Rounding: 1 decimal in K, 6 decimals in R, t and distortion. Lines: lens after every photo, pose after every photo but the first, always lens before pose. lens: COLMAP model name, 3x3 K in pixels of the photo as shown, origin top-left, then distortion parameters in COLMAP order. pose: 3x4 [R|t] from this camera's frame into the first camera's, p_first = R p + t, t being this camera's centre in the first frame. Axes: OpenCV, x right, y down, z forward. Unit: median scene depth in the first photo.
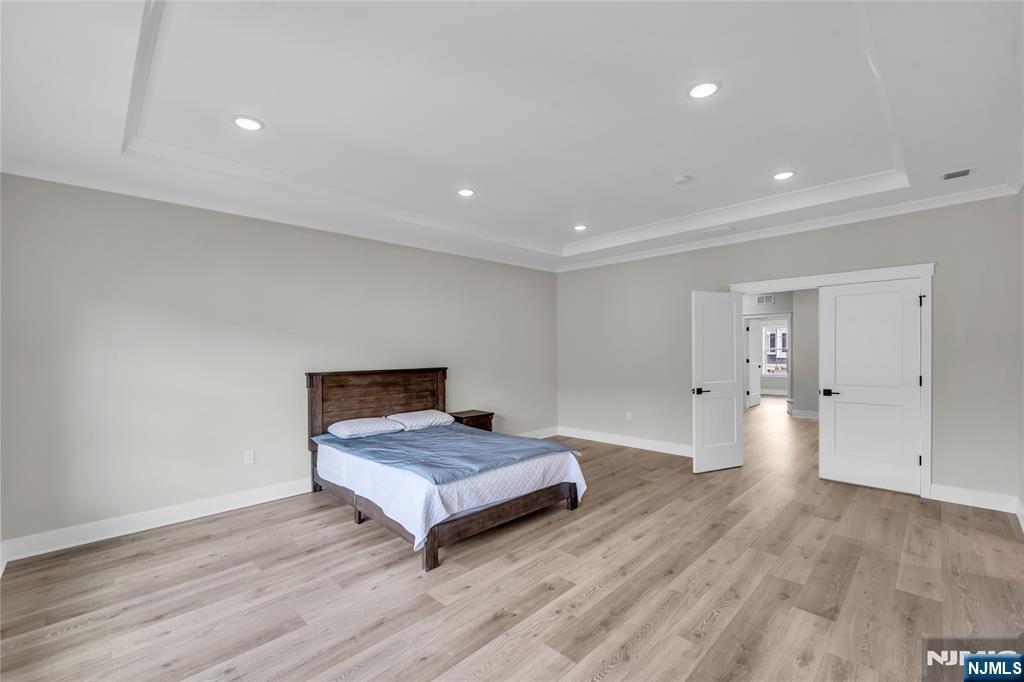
lens RADIAL K [[434.8, 0, 507.9], [0, 434.8, 351.7], [0, 0, 1]] dist [0.000668, -0.000909]
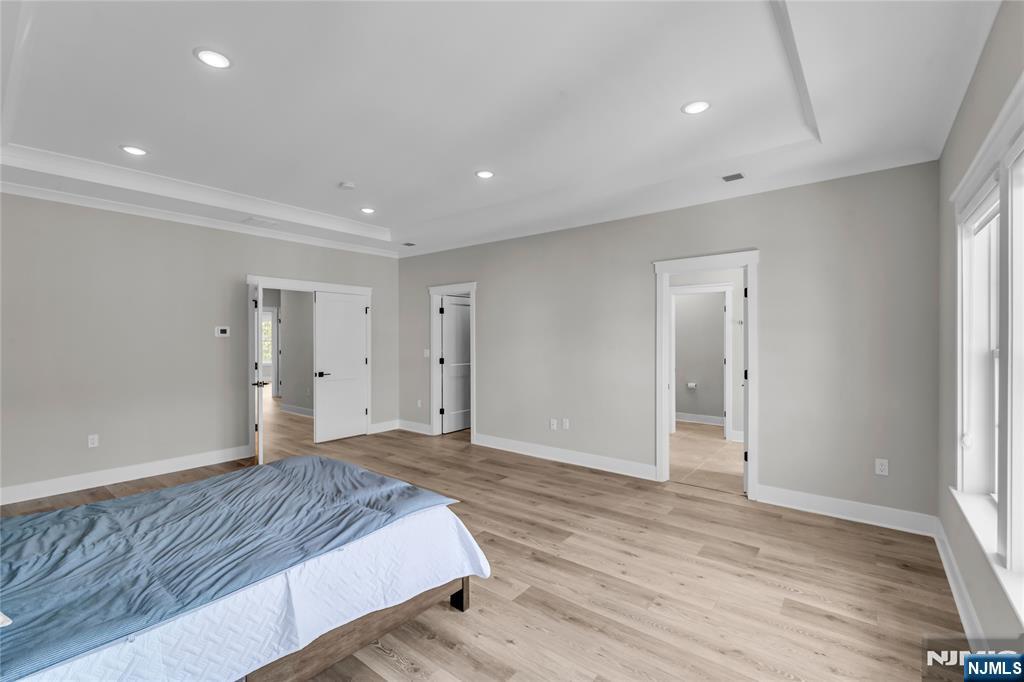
lens RADIAL K [[434.8, 0, 501.8], [0, 434.8, 334.9], [0, 0, 1]] dist [0.000668, -0.000909]
pose [[-0.099797, 0.016451, 0.994872, -0.751911], [0.008801, 0.999839, -0.015650, 0.002915], [-0.994969, 0.007194, -0.099926, 0.748941]]
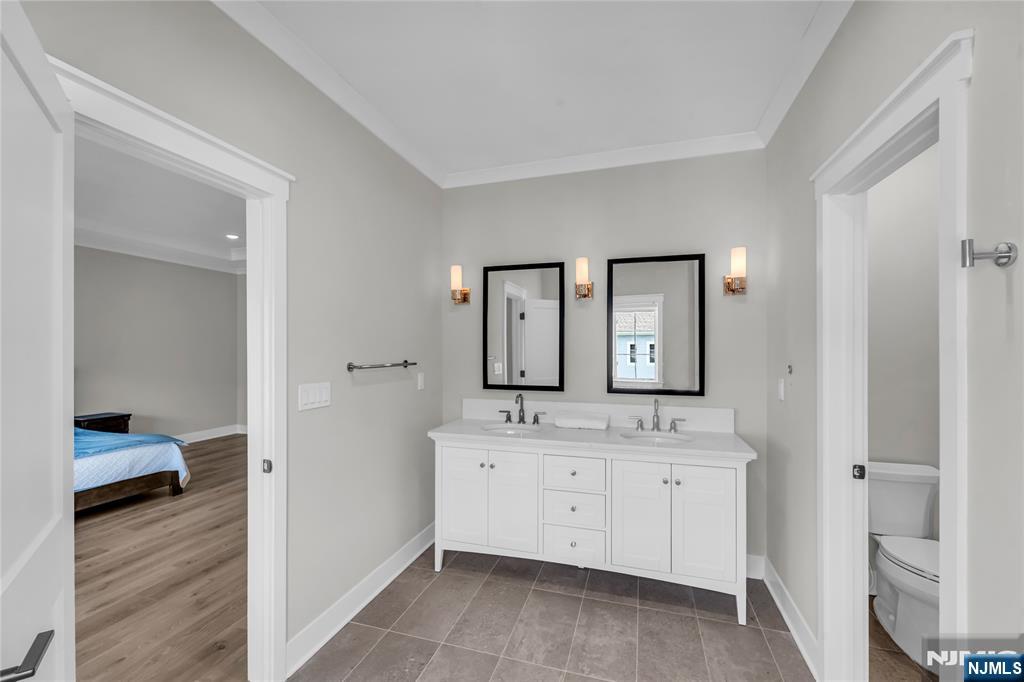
lens RADIAL K [[434.8, 0, 507.0], [0, 434.8, 347.8], [0, 0, 1]] dist [0.000668, -0.000909]
pose [[0.882570, 0.015524, 0.469925, 0.384977], [-0.011736, 0.999871, -0.010990, -0.009209], [-0.470035, 0.004184, 0.882638, -0.388125]]
